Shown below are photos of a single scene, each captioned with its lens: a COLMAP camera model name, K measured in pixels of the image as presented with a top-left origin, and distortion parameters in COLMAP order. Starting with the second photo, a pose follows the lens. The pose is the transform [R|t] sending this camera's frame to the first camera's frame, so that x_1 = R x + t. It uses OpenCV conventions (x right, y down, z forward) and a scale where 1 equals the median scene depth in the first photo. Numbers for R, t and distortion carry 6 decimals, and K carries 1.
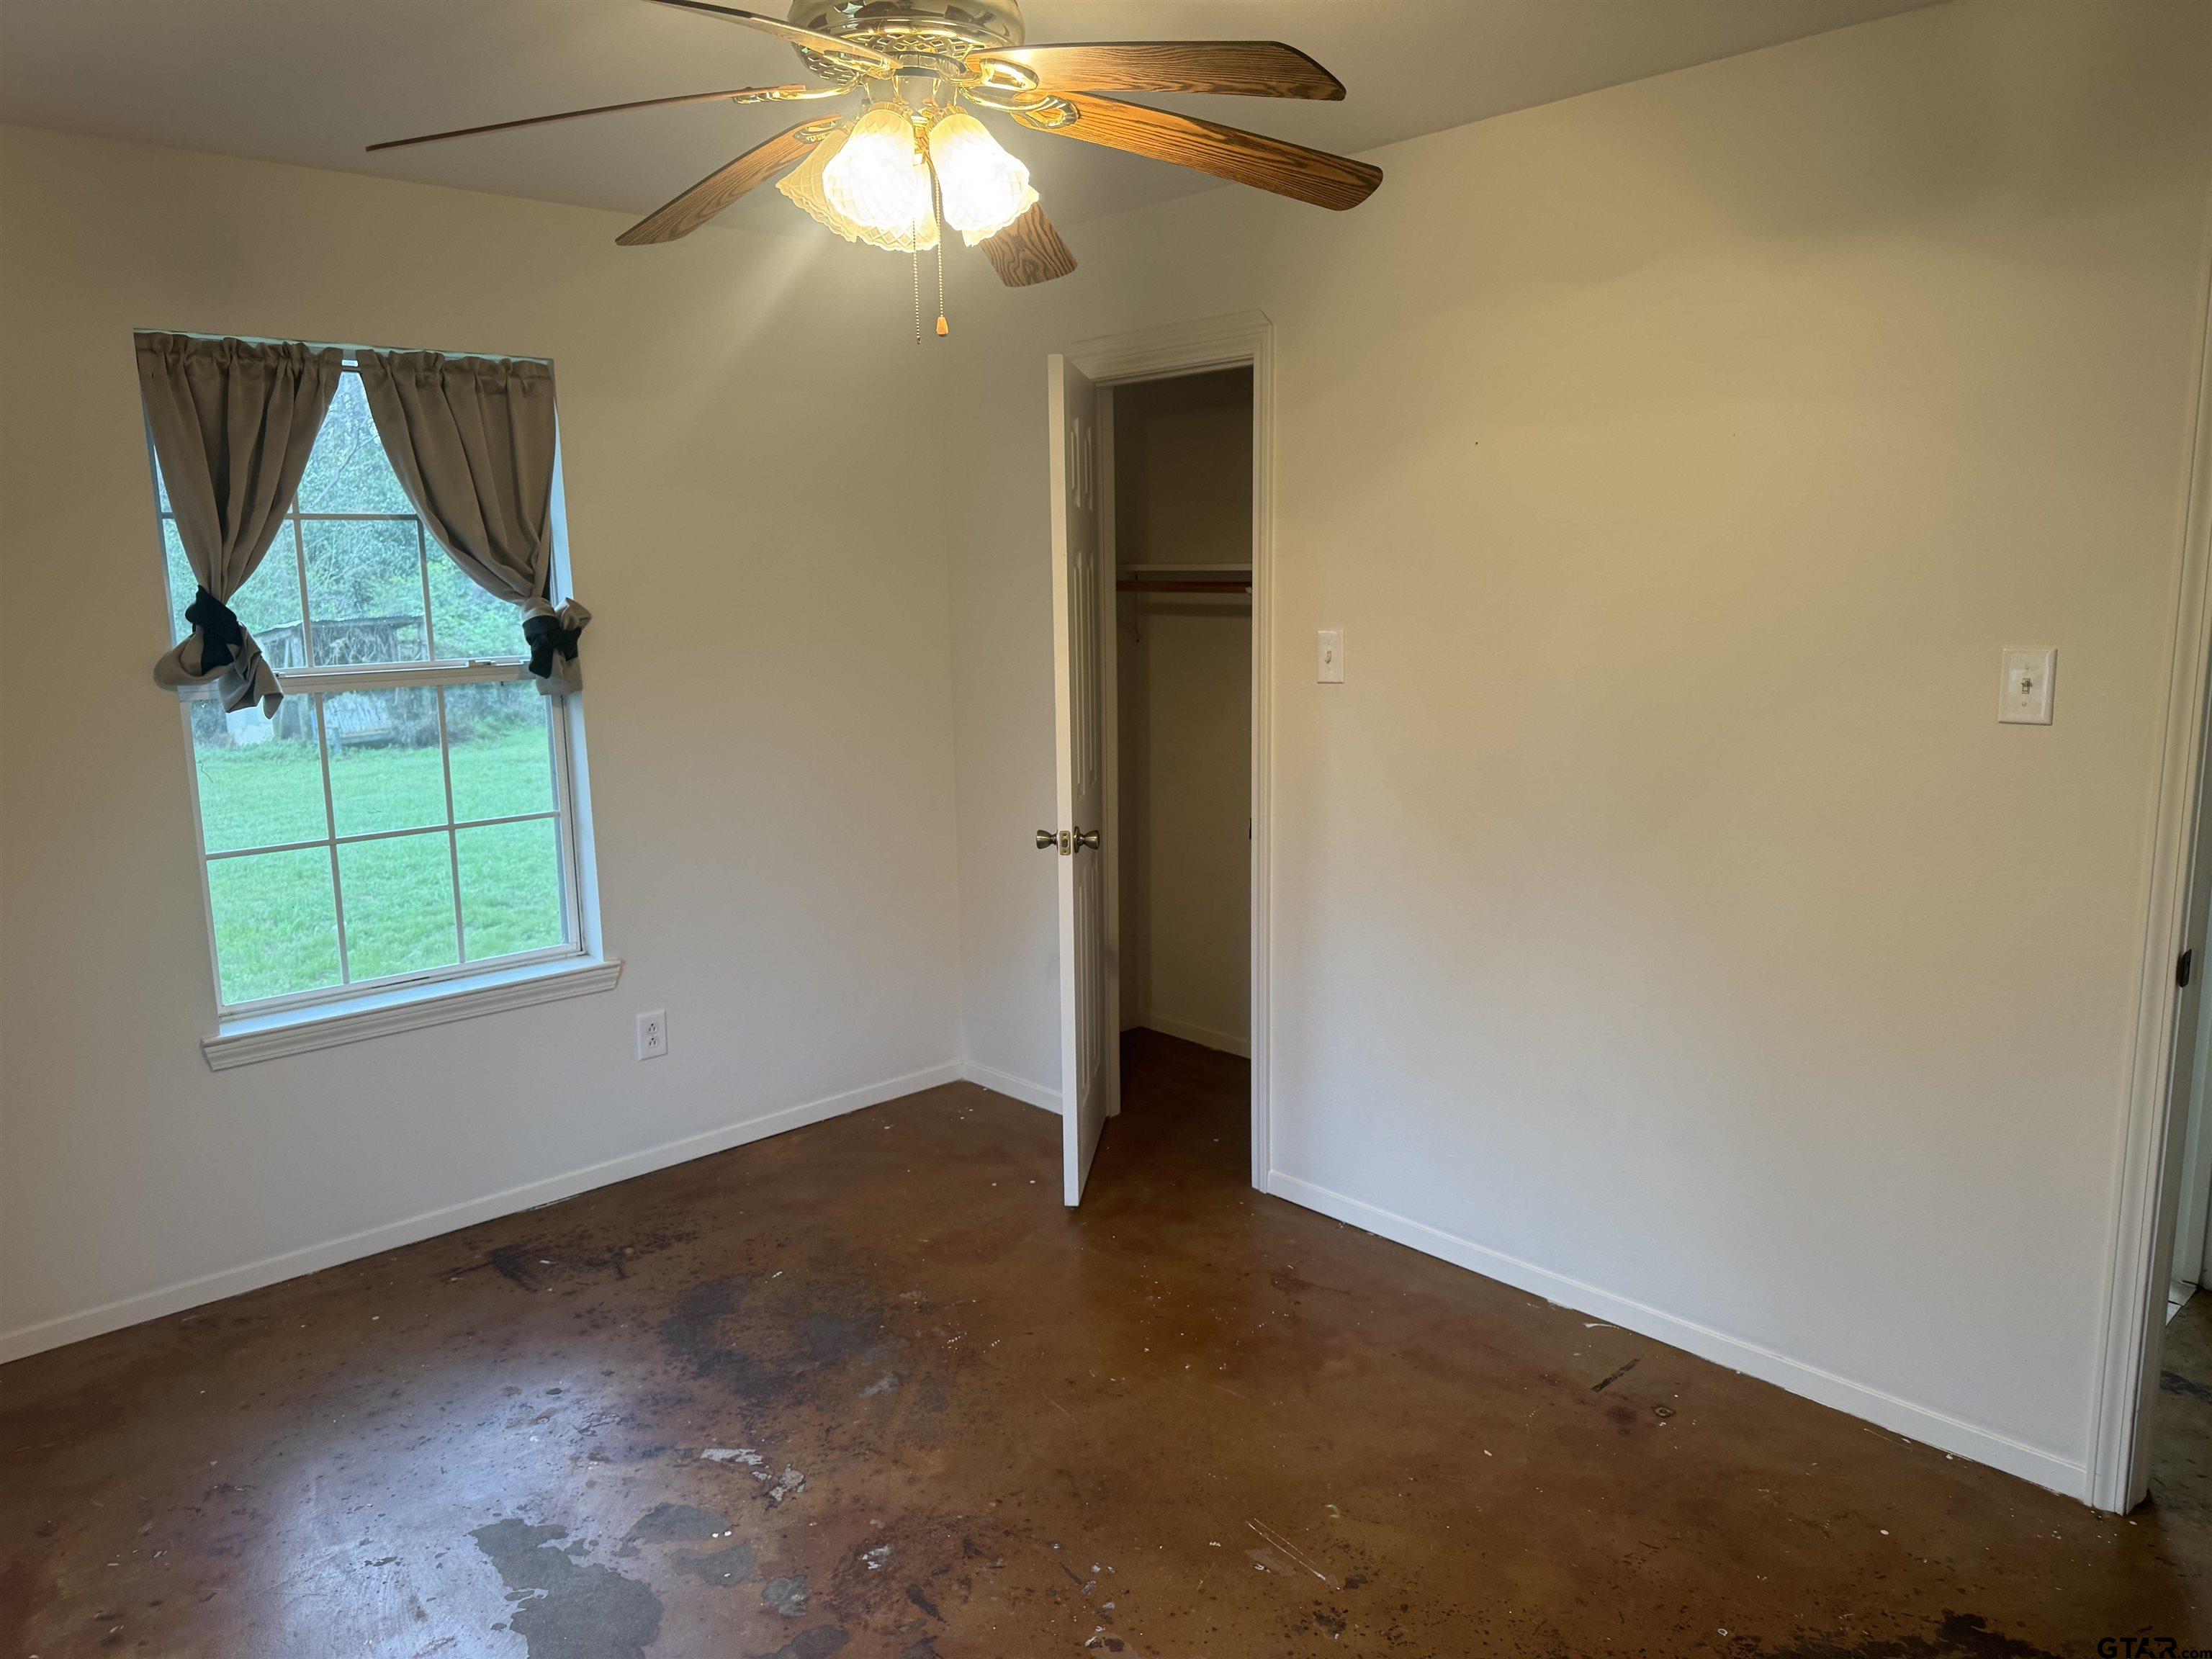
lens RADIAL K [[1563.3, 0, 1096.2], [0, 1563.3, 837.6], [0, 0, 1]] dist [0.057884, -0.066133]
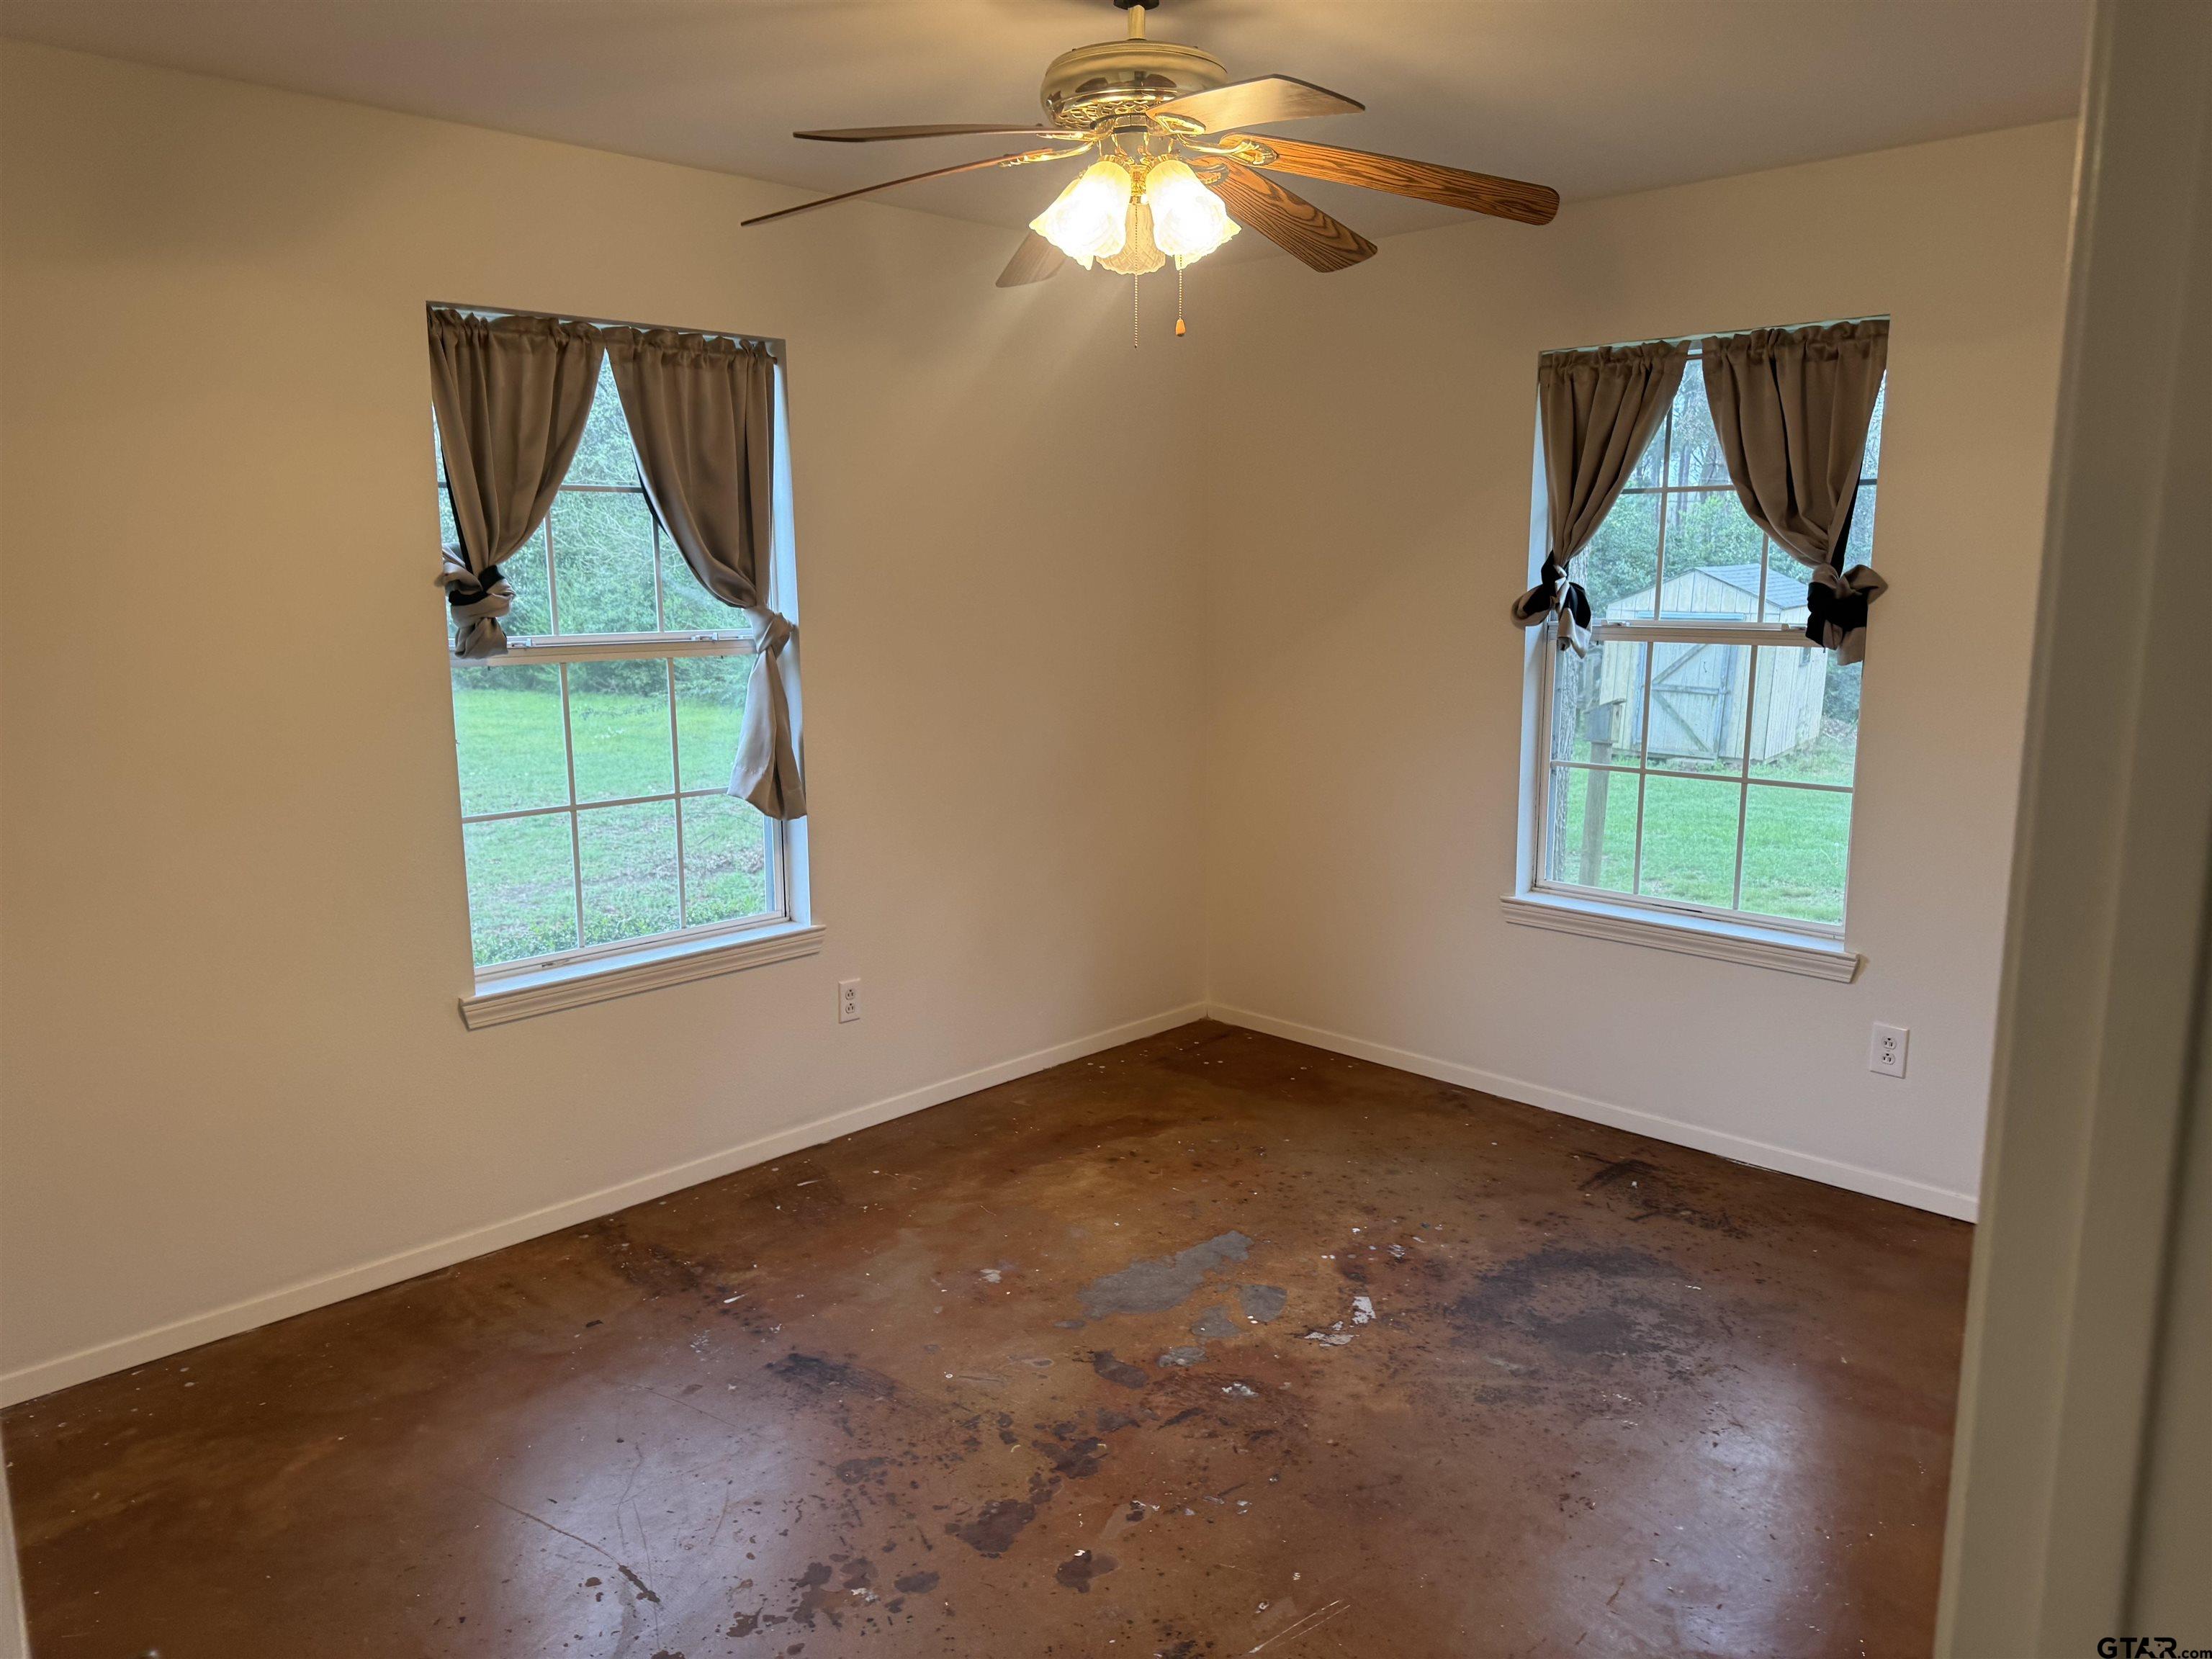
lens RADIAL K [[1563.3, 0, 1090.8], [0, 1563.3, 808.7], [0, 0, 1]] dist [0.057884, -0.066133]
pose [[0.047834, 0.178590, -0.982760, 0.728861], [-0.175455, 0.970091, 0.167748, -0.104886], [0.983325, 0.164406, 0.077738, 0.586555]]
